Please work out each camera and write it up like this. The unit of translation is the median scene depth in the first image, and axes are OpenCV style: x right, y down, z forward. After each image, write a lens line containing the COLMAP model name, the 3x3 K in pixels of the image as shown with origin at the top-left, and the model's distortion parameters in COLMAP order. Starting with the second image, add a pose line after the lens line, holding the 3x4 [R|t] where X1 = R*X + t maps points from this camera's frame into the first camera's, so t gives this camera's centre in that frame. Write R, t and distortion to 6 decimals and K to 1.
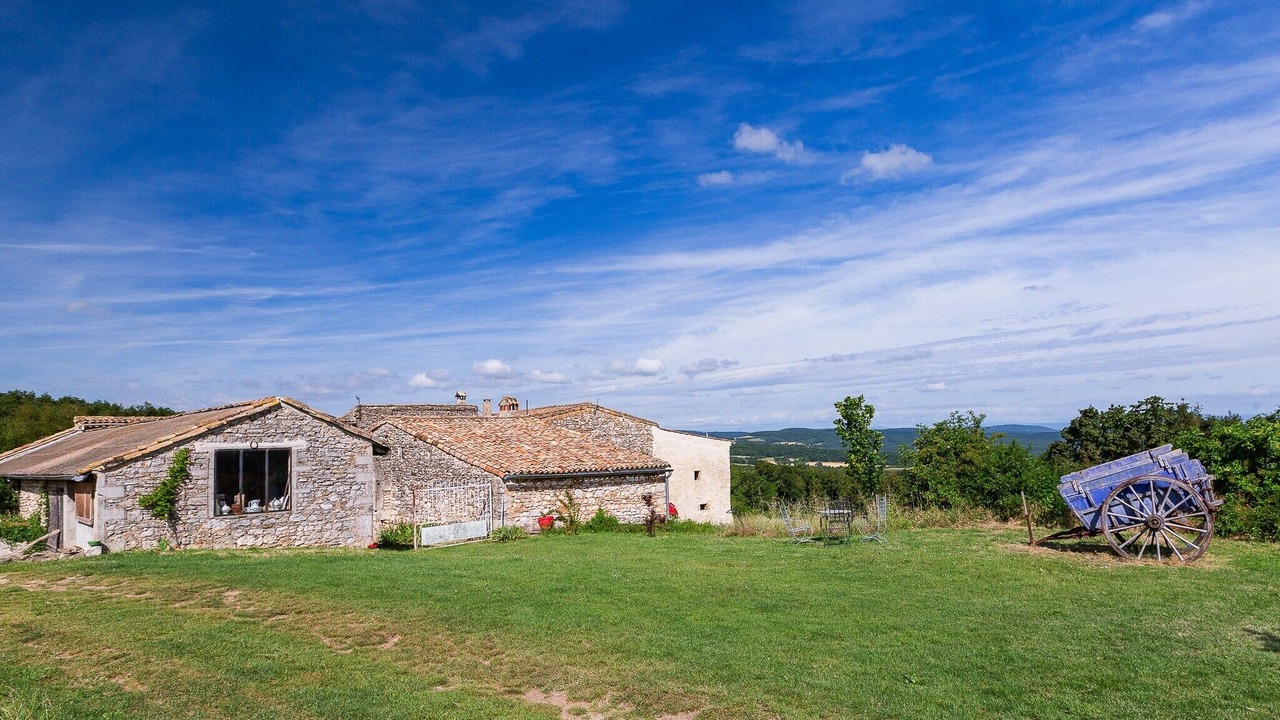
lens RADIAL K [[1875.4, 0, 640.0], [0, 1875.4, 360.0], [0, 0, 1]] dist [-0.002523, 0.000767]
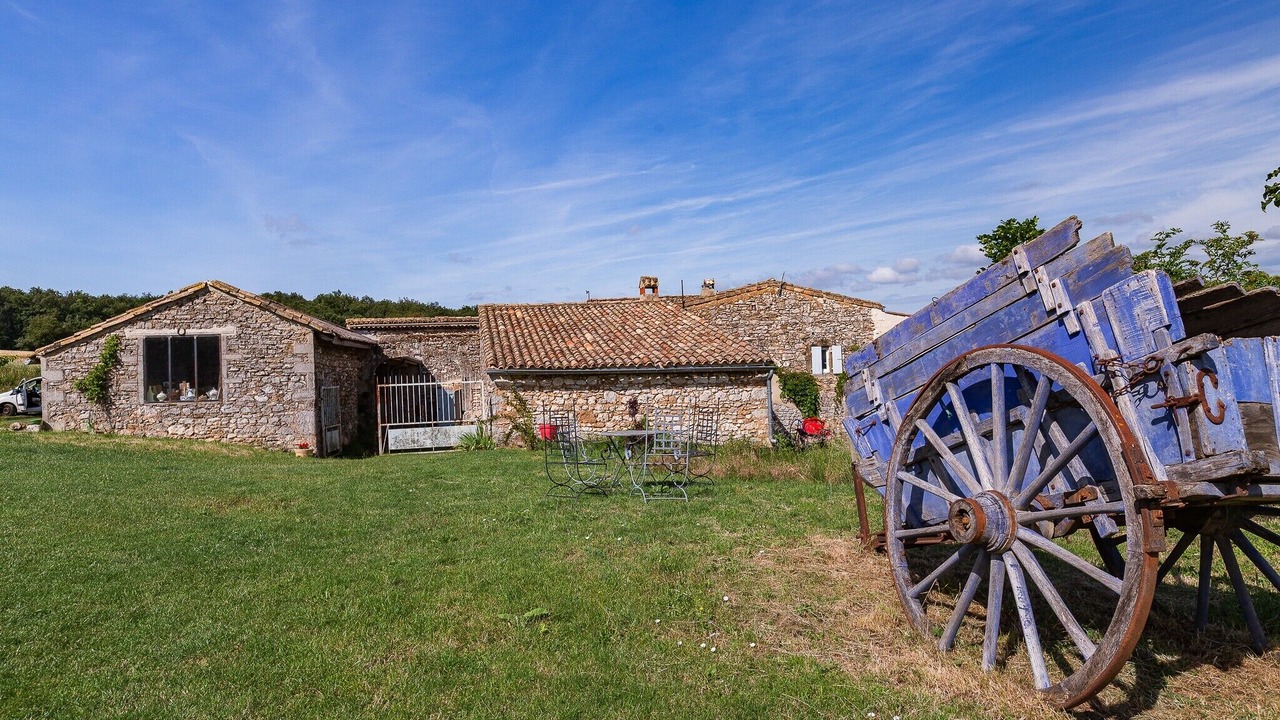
lens RADIAL K [[1063.5, 0, 640.1], [0, 1063.5, 319.7], [0, 0, 1]] dist [-0.010308, -0.003031]
pose [[0.500100, -0.041842, -0.864956, 0.326073], [0.027382, 0.999097, -0.032500, 0.053257], [0.865535, -0.007431, 0.500794, 0.779019]]
